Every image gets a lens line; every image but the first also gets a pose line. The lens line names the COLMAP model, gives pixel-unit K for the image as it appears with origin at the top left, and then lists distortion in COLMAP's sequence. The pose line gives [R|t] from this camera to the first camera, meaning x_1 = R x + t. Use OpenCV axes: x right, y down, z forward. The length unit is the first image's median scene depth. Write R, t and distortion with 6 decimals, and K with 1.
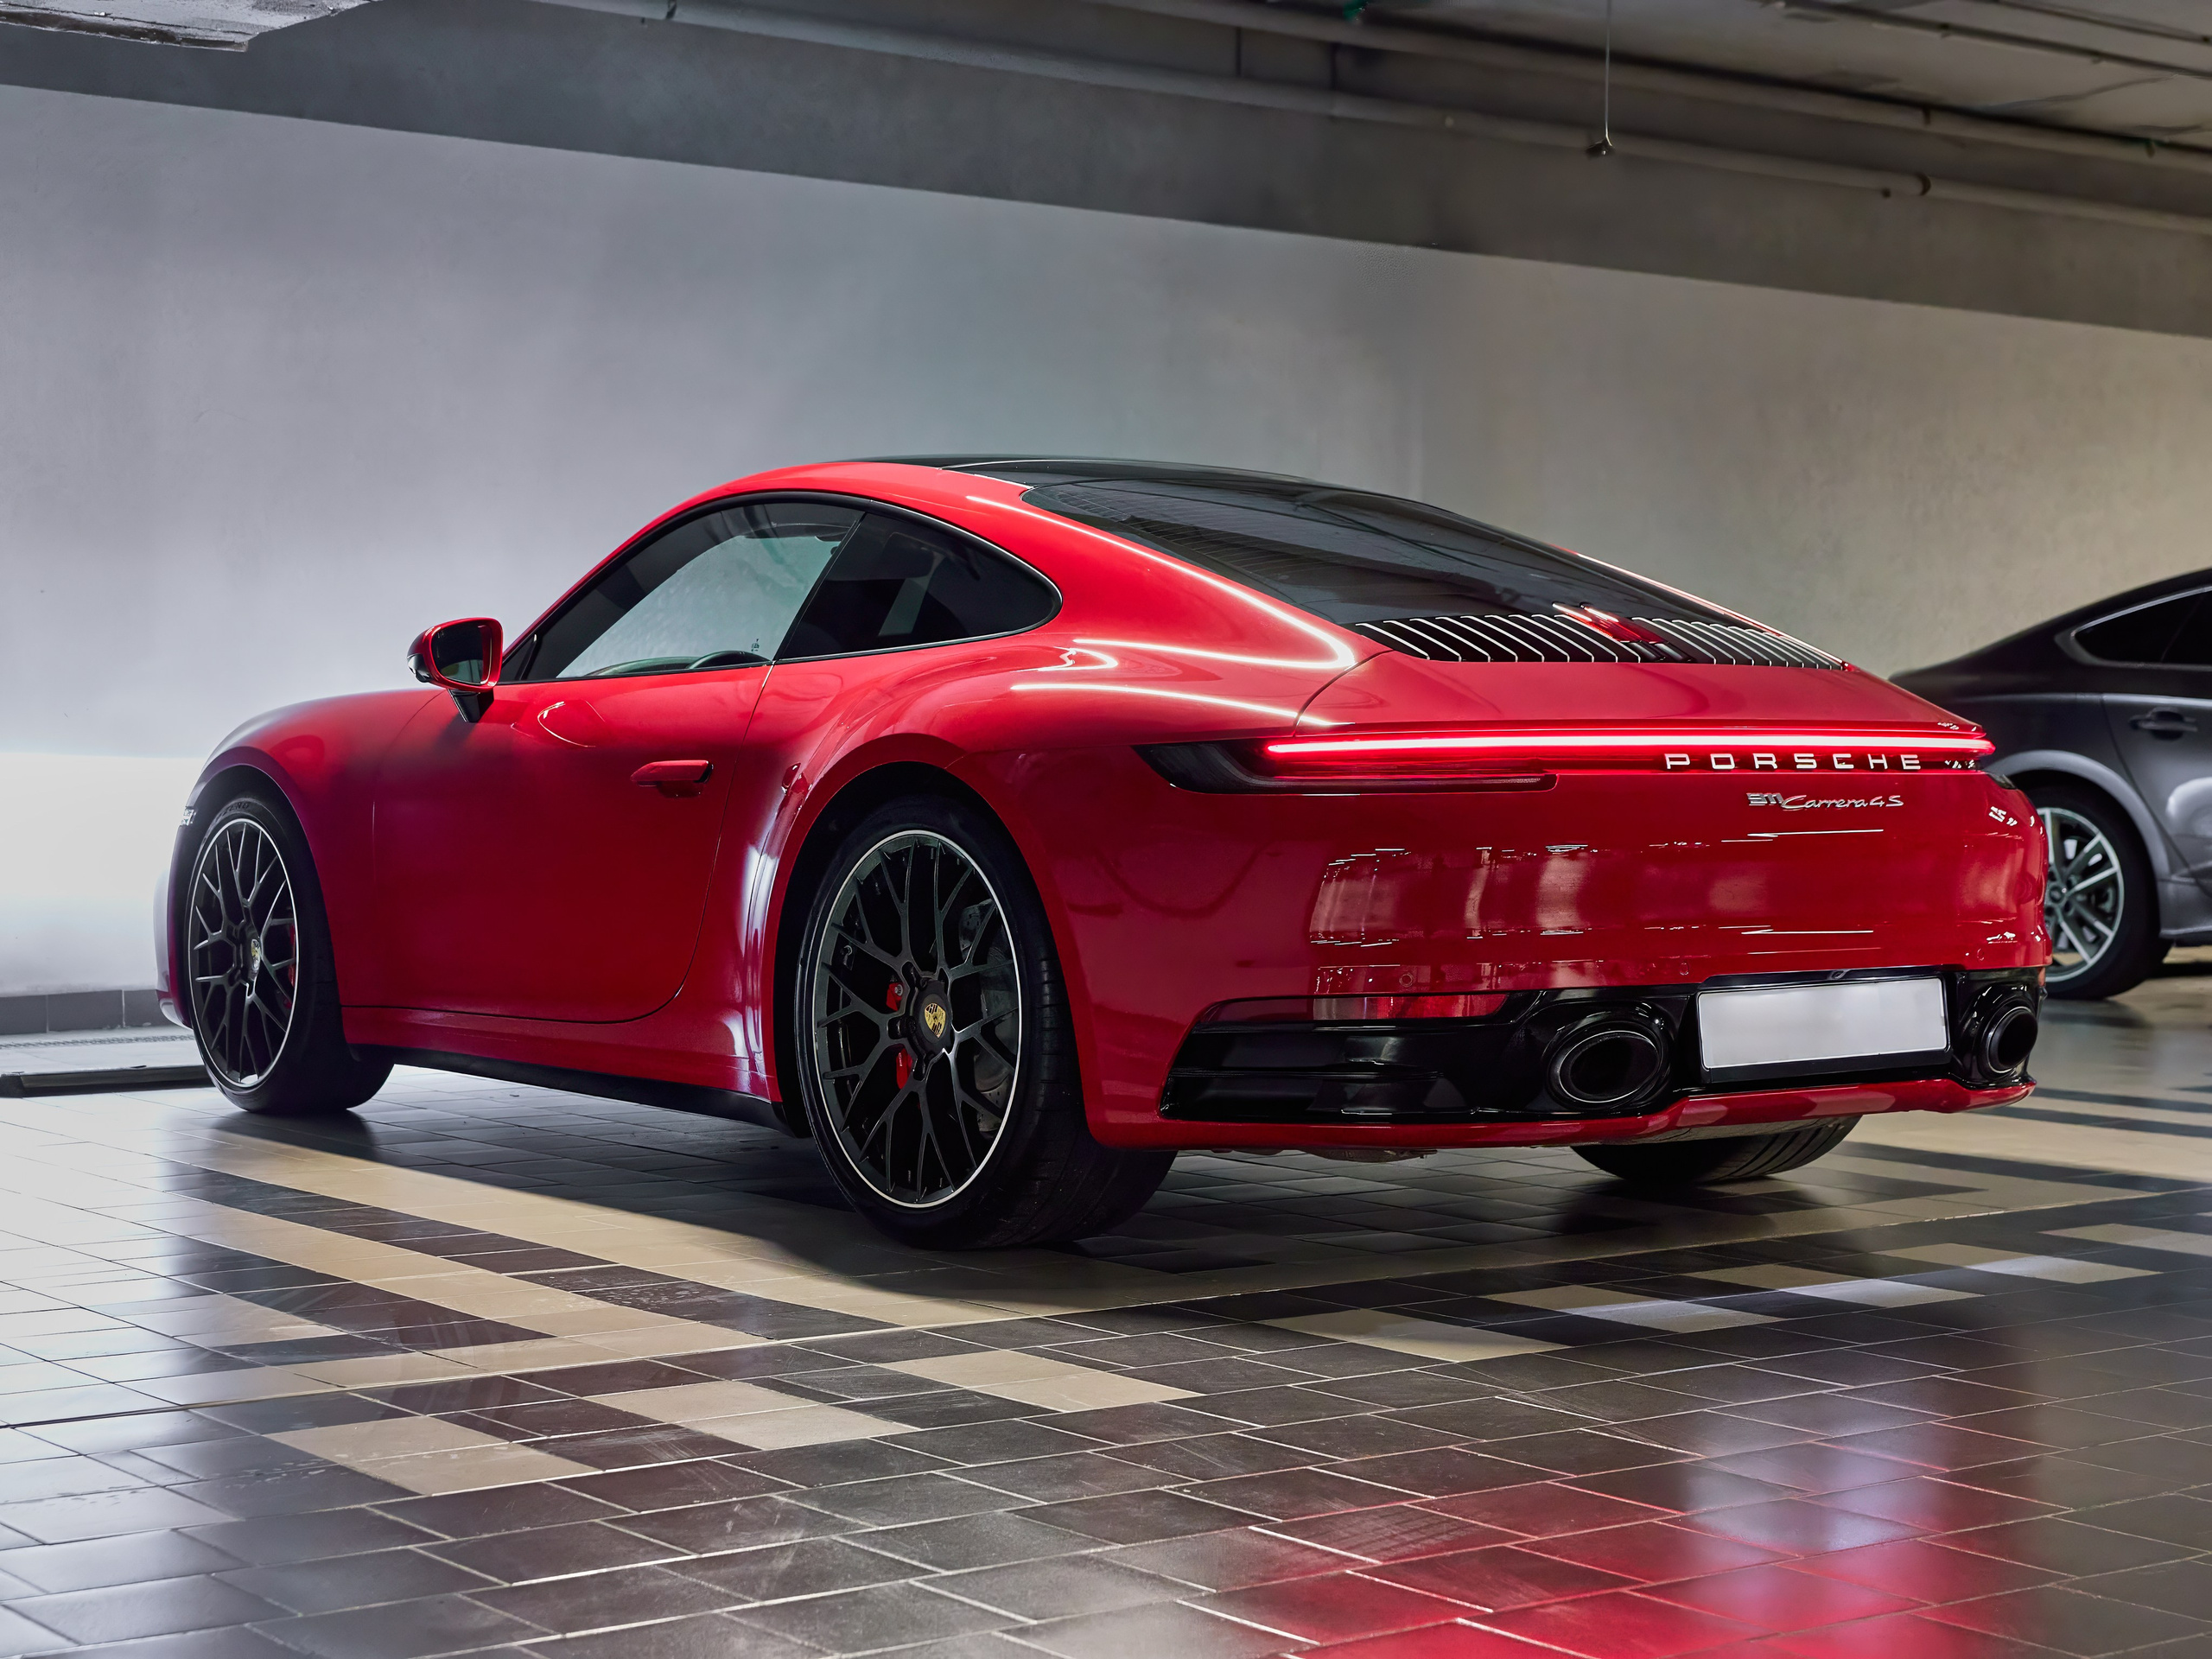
lens RADIAL K [[3846.9, 0, 1119.2], [0, 3846.9, 835.2], [0, 0, 1]] dist [0.048437, 0.000000]
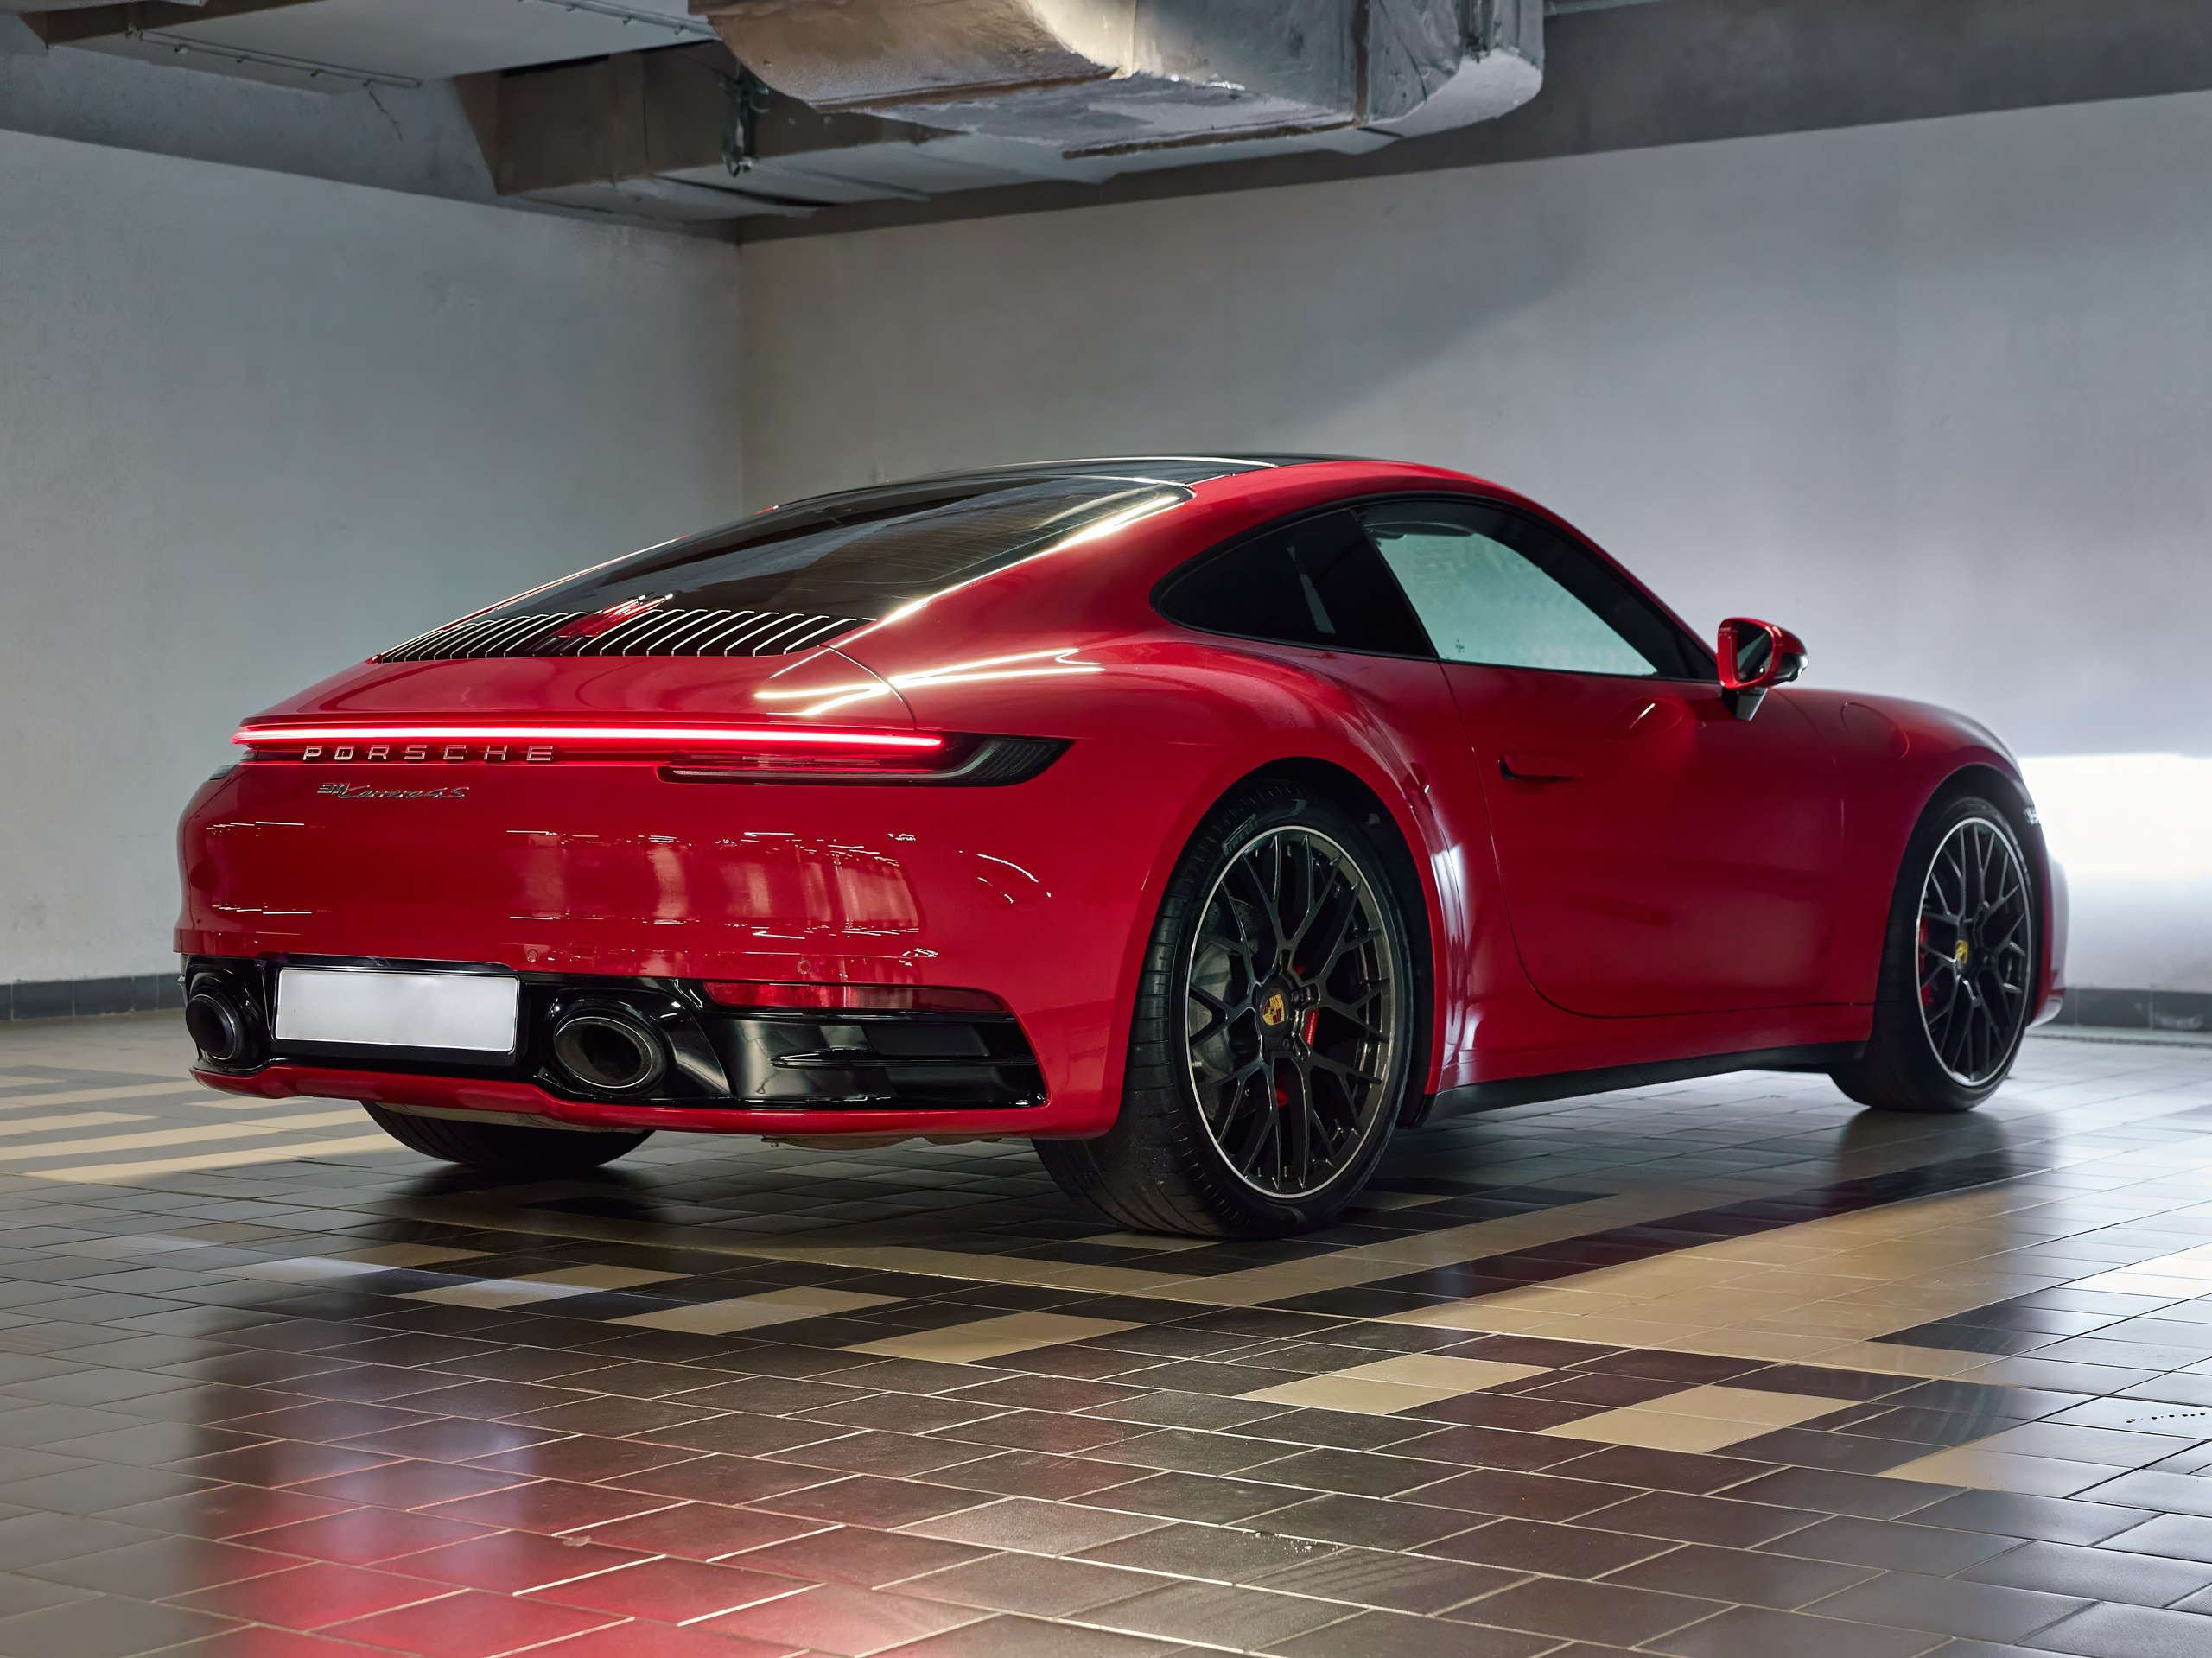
lens RADIAL K [[3846.7, 0, 1124.7], [0, 3846.7, 823.1], [0, 0, 1]] dist [0.048437, 0.000000]
pose [[0.261306, 0.017127, -0.965104, 1.184536], [-0.021232, 0.999703, 0.011993, -0.016432], [0.965022, 0.017357, 0.261592, 0.895118]]
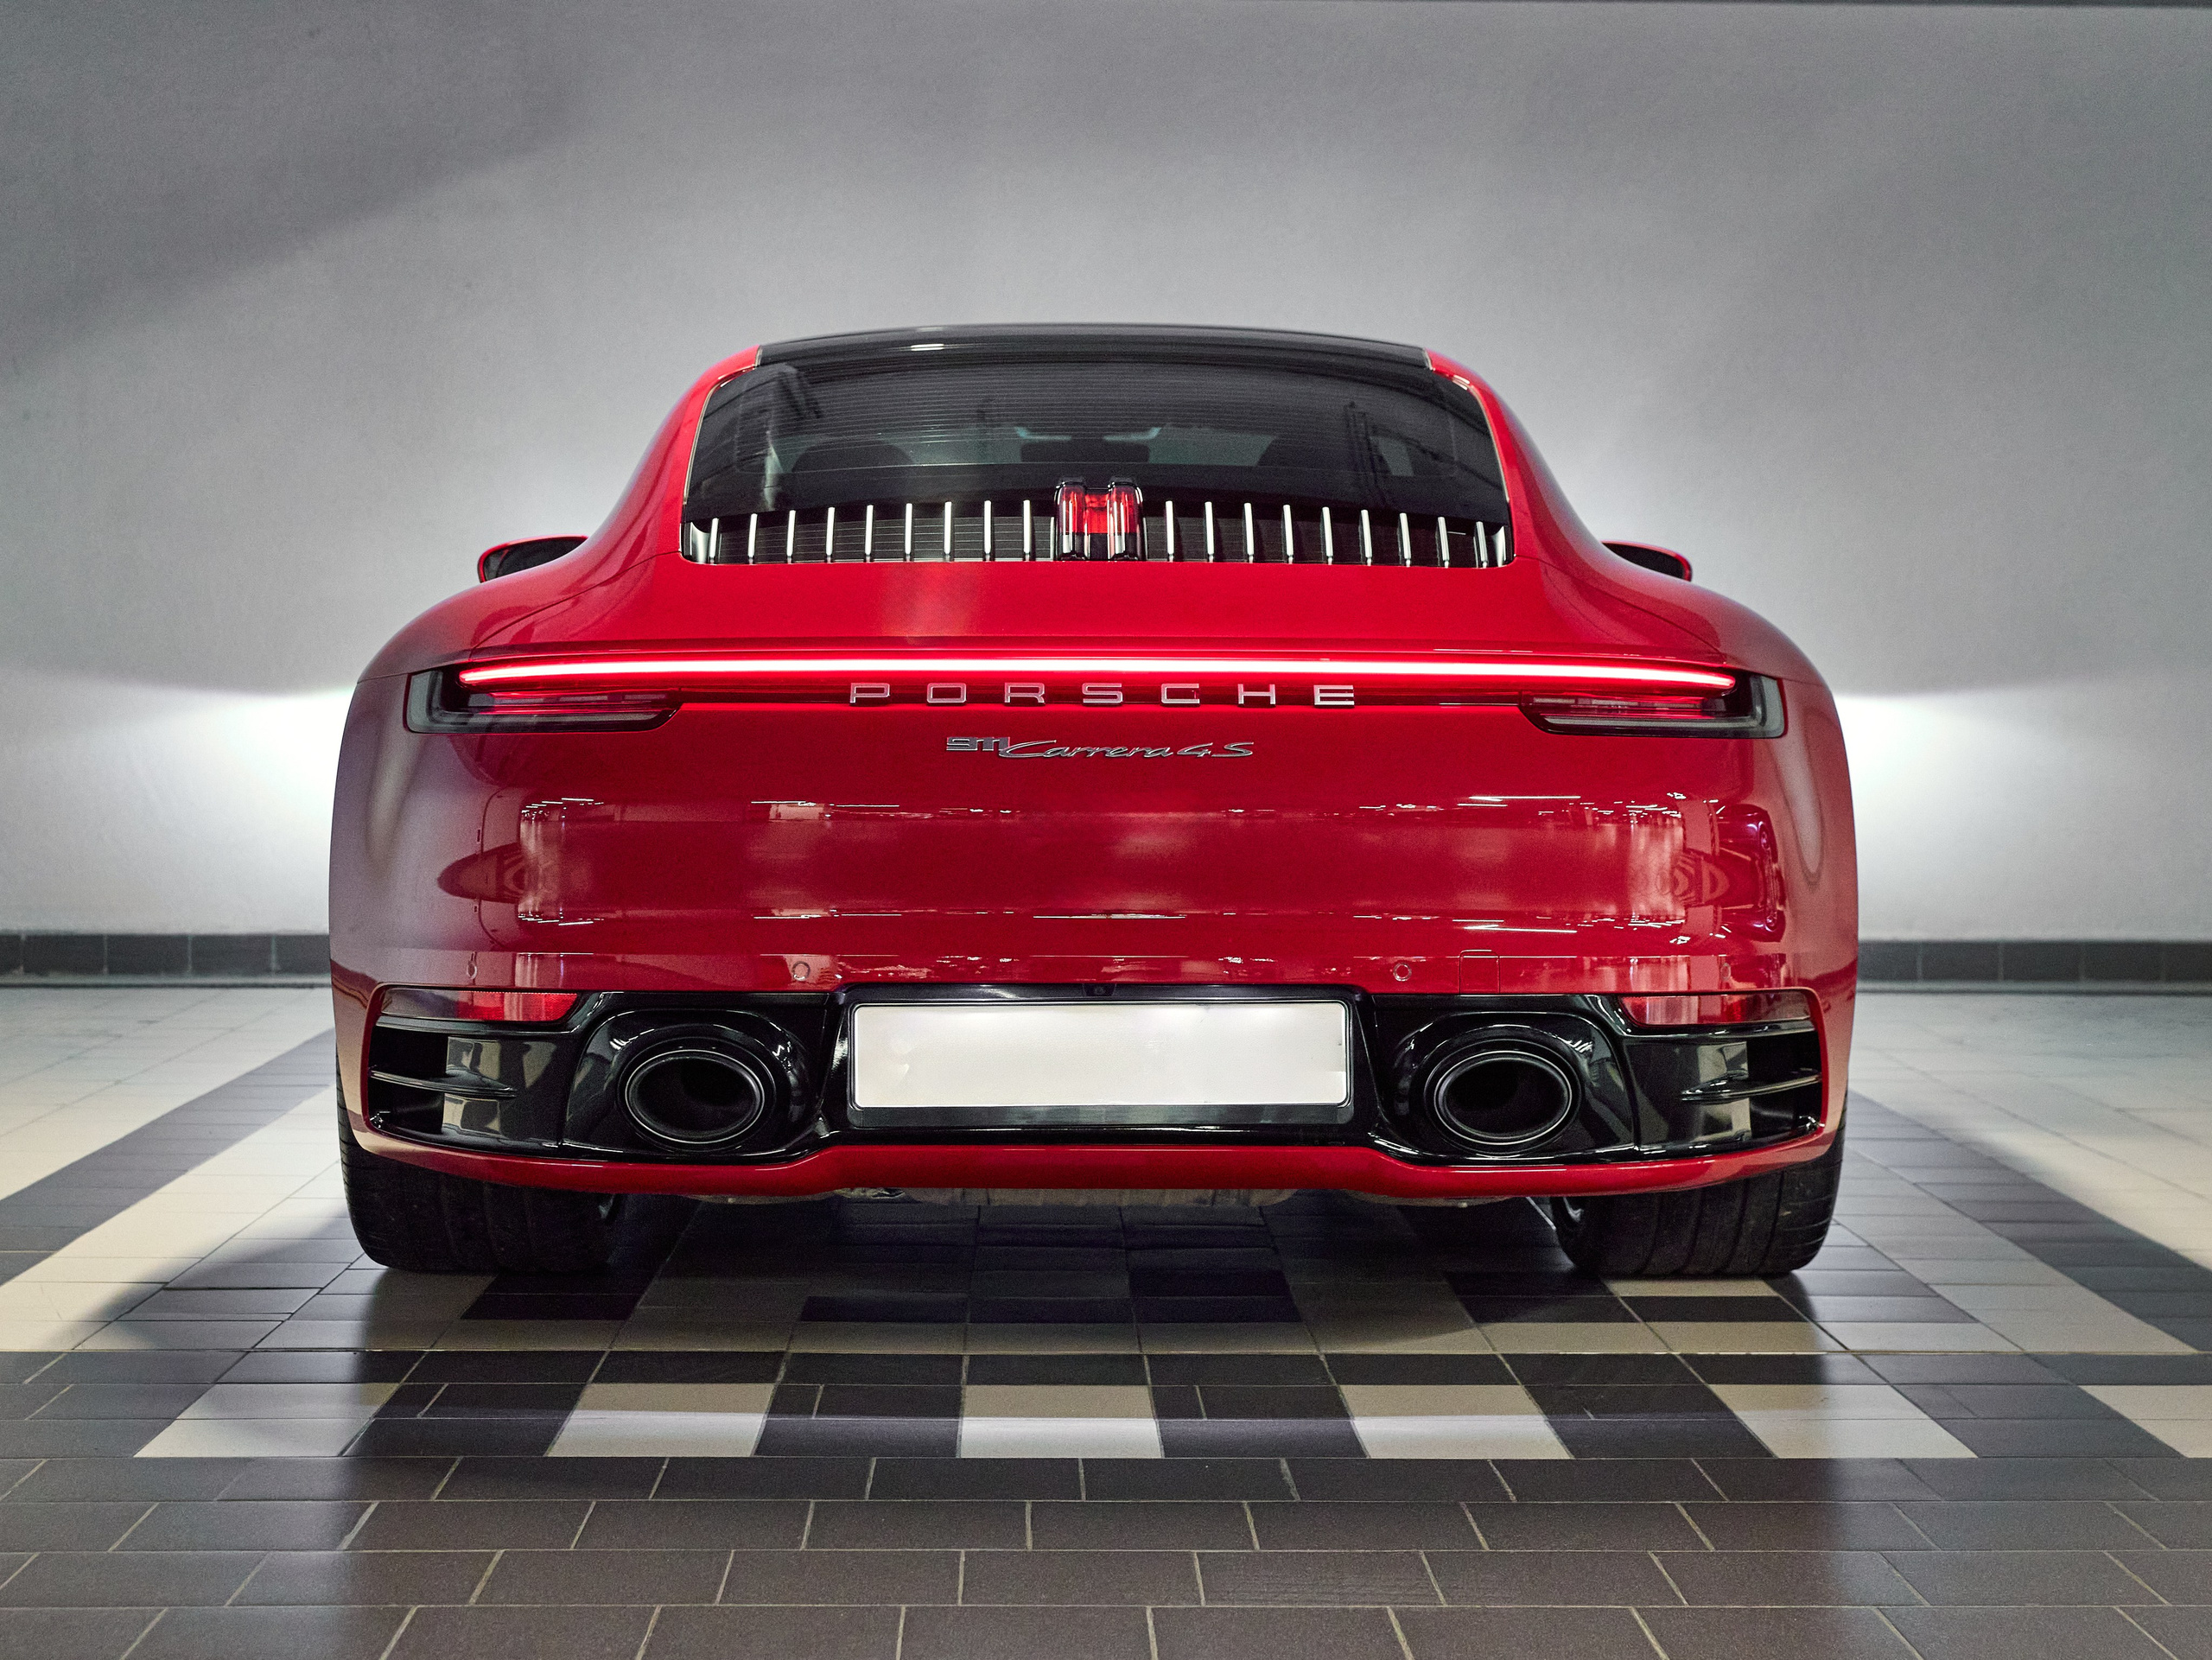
lens RADIAL K [[3847.0, 0, 1102.4], [0, 3847.0, 826.1], [0, 0, 1]] dist [0.048437, 0.000000]
pose [[0.817437, 0.023833, -0.575524, 0.581868], [-0.013732, 0.999666, 0.021893, -0.009868], [0.575854, -0.009993, 0.817492, 0.400276]]
